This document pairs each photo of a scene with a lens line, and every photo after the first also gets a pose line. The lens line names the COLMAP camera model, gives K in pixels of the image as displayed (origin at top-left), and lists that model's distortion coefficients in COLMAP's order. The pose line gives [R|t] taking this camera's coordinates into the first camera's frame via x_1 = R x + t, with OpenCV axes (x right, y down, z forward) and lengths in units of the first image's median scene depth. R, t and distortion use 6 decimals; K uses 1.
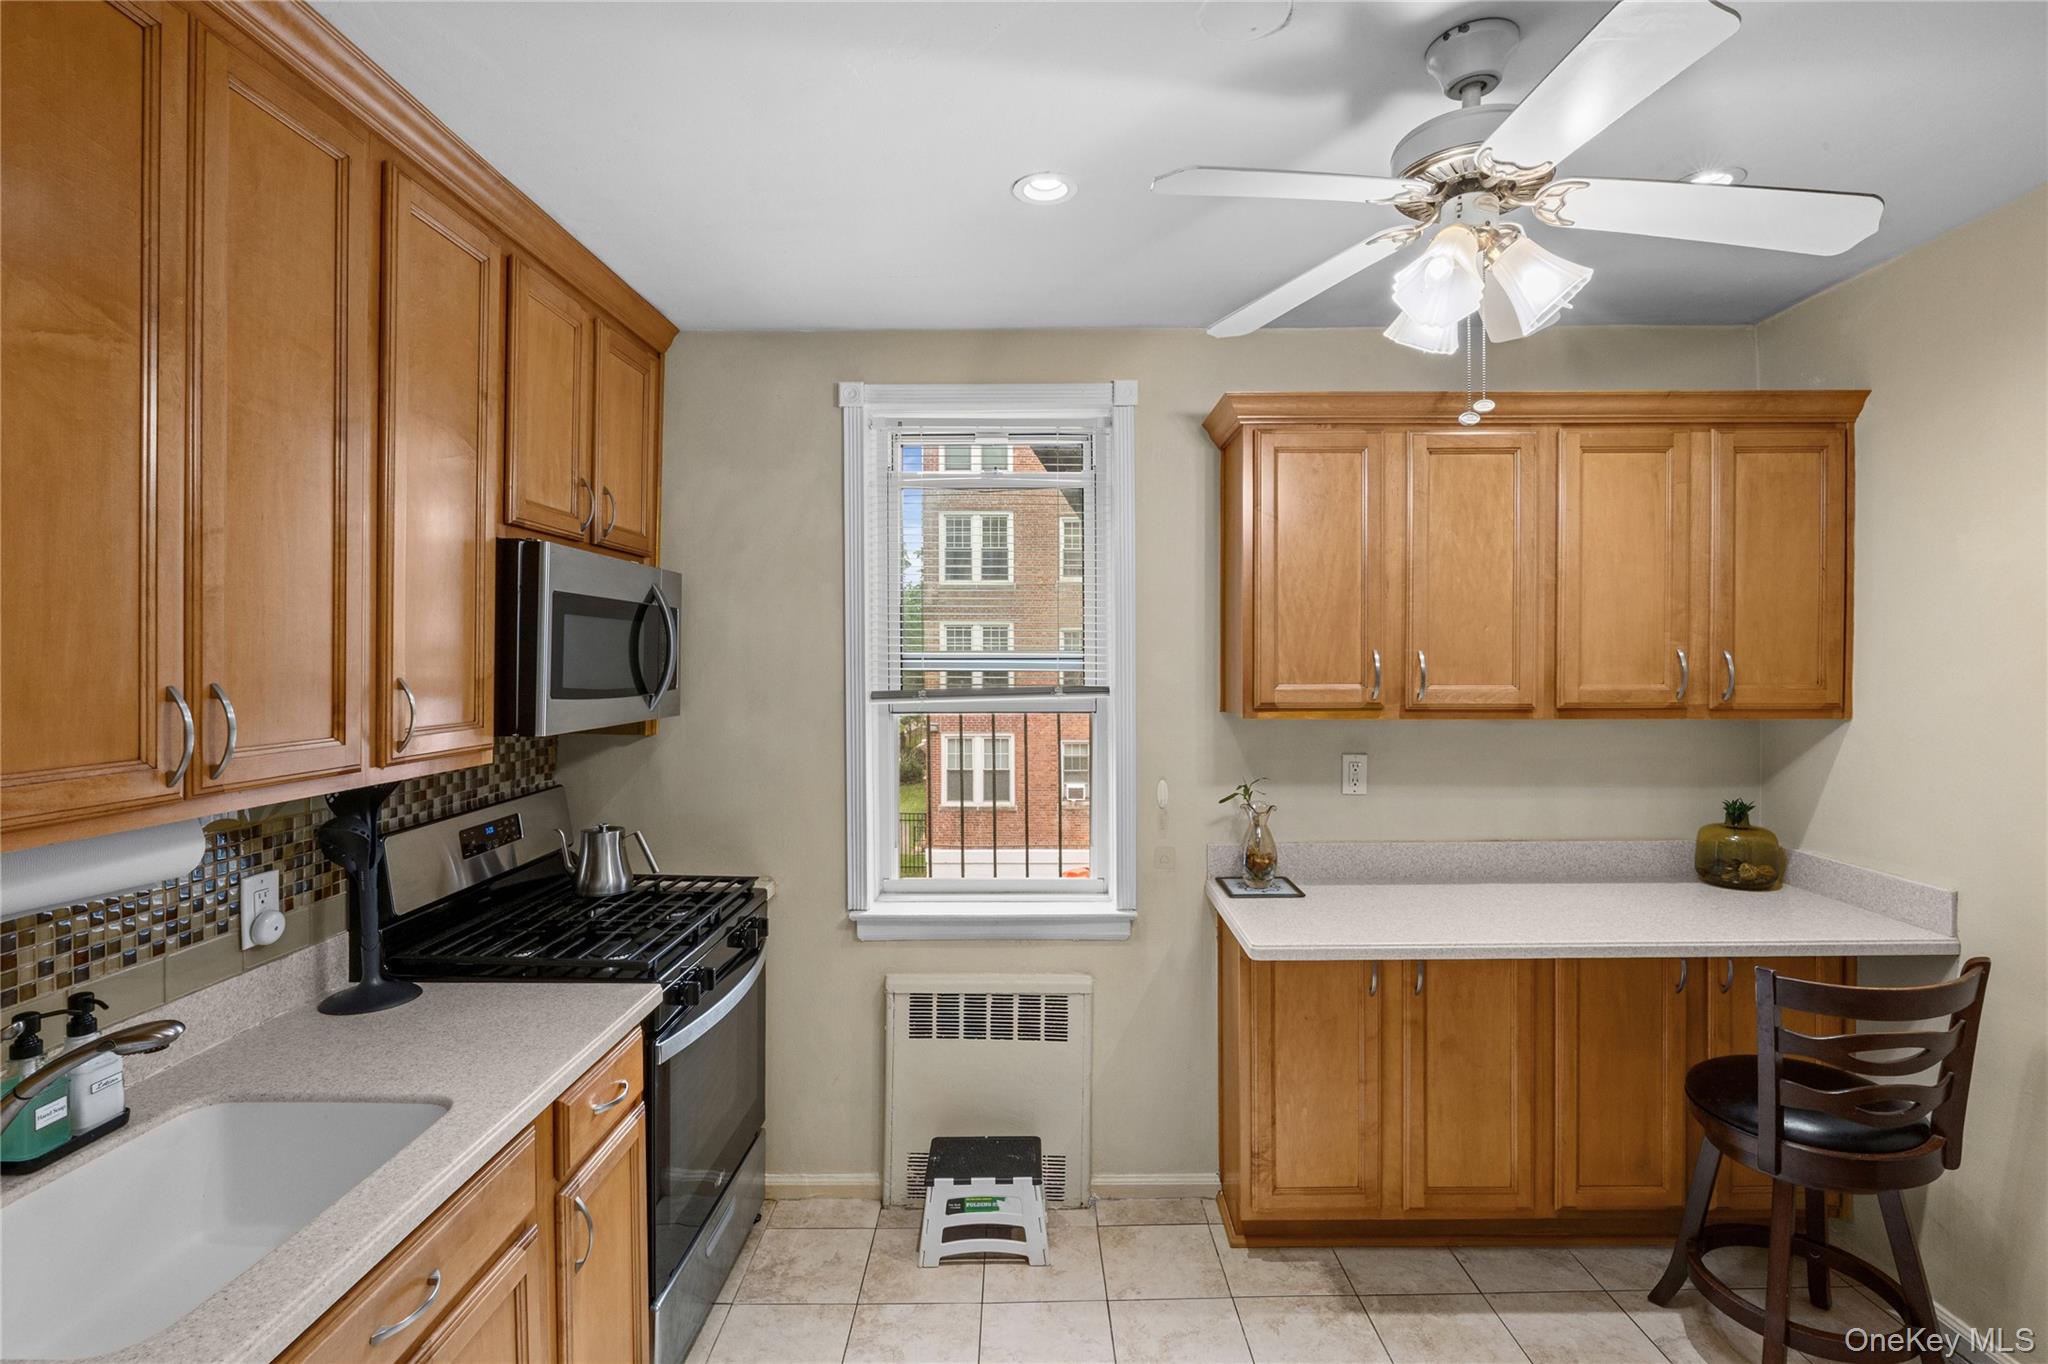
lens RADIAL K [[975.7, 0, 1027.4], [0, 975.7, 689.9], [0, 0, 1]] dist [-0.004106, 0.000391]
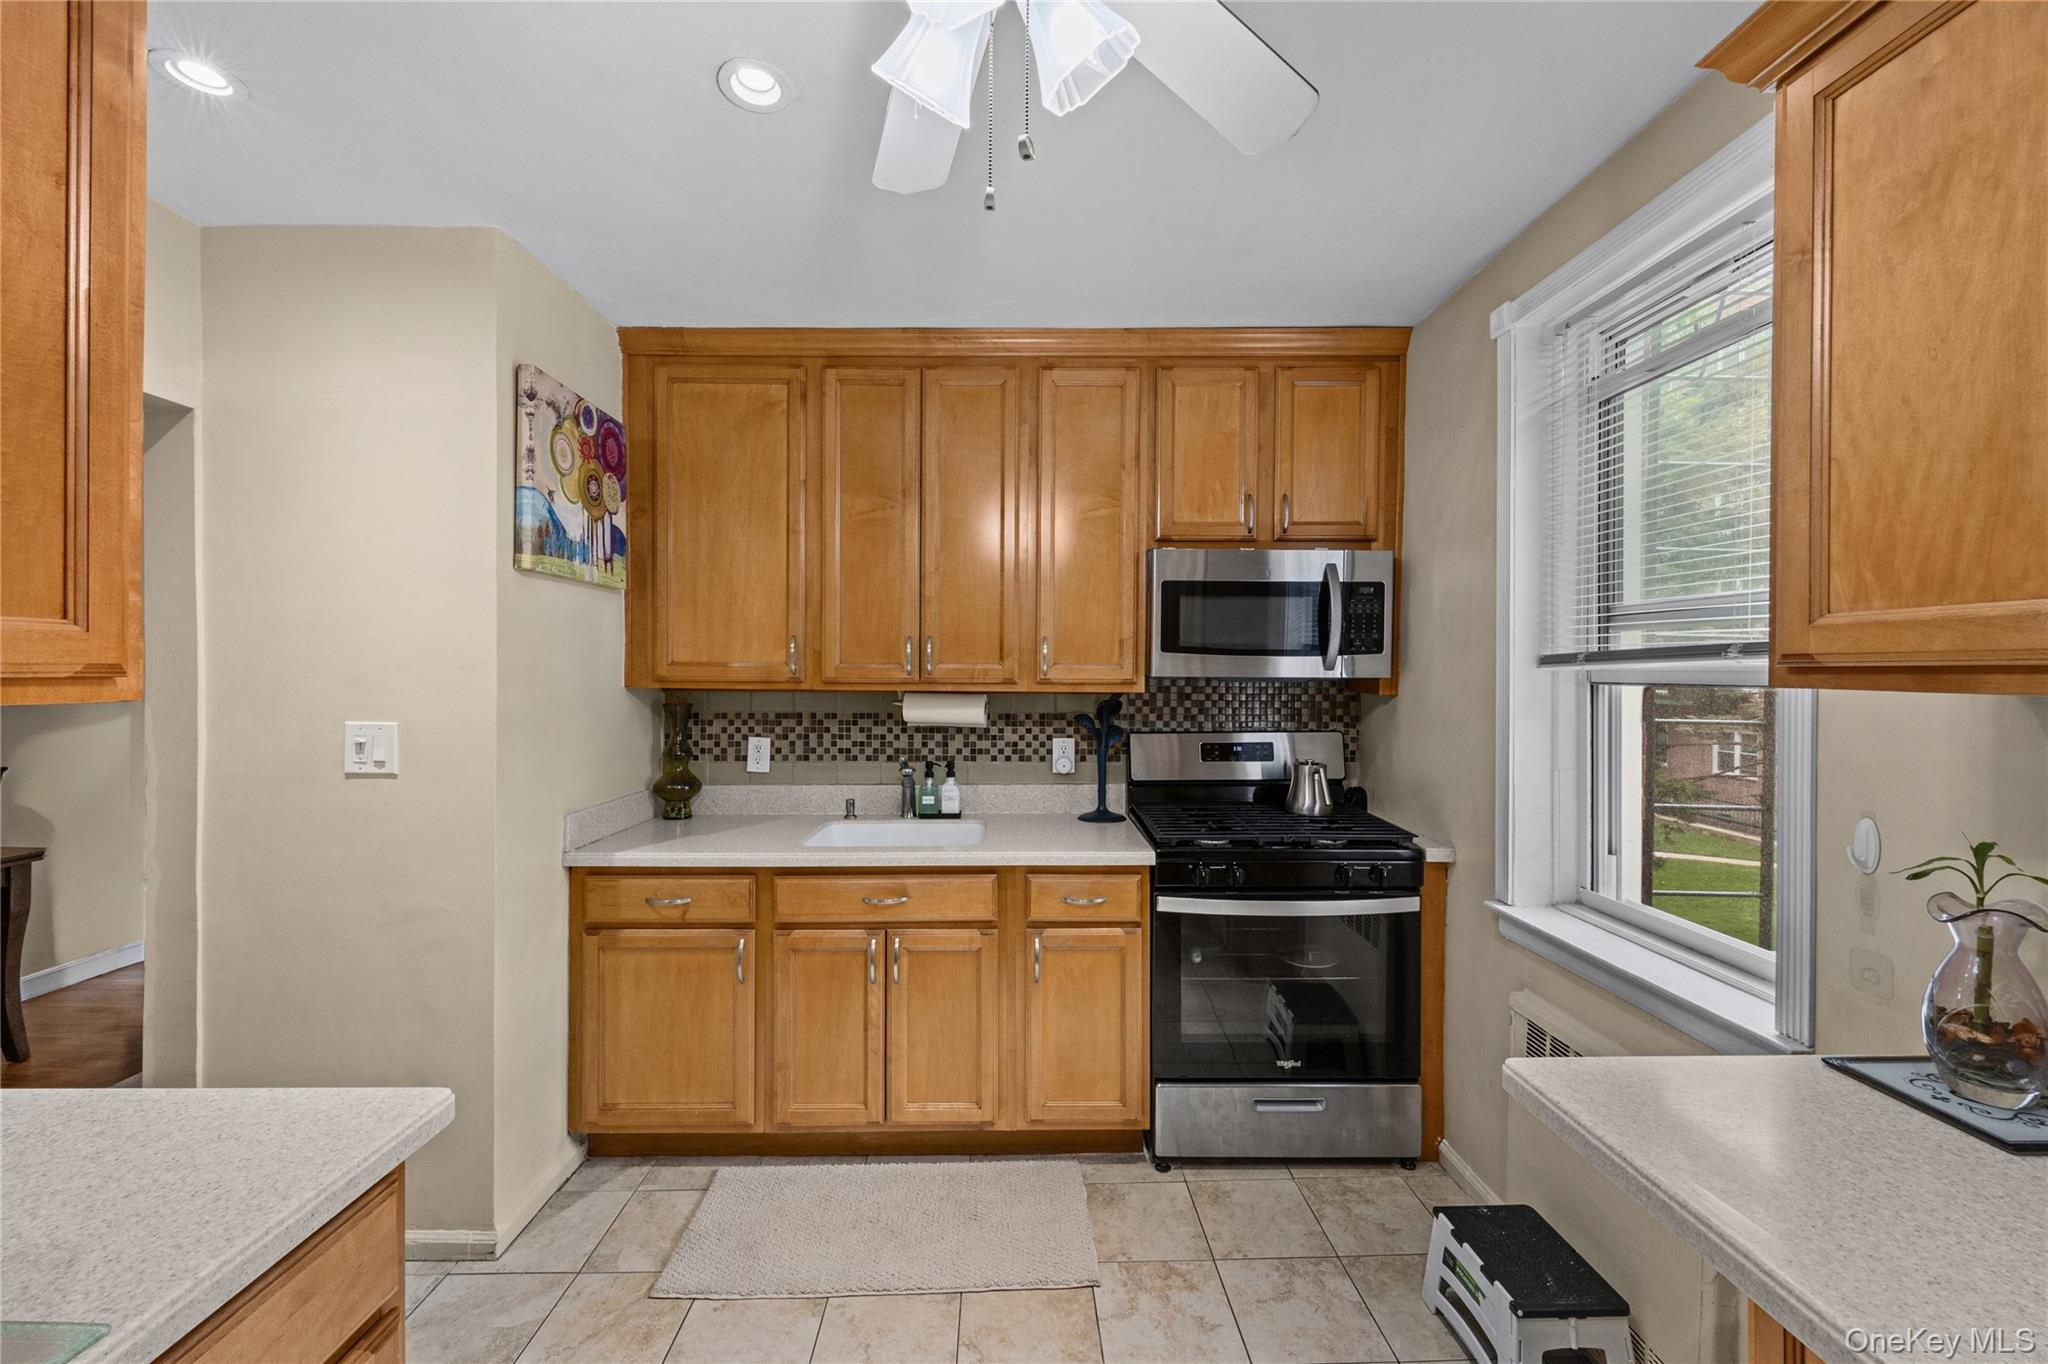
lens RADIAL K [[819.1, 0, 1021.3], [0, 819.1, 688.6], [0, 0, 1]] dist [-0.001271, -0.000100]
pose [[0.014365, 0.025705, -0.999566, 0.633117], [-0.037081, 0.998996, 0.025157, 0.033717], [0.999209, 0.036703, 0.015304, 0.620487]]
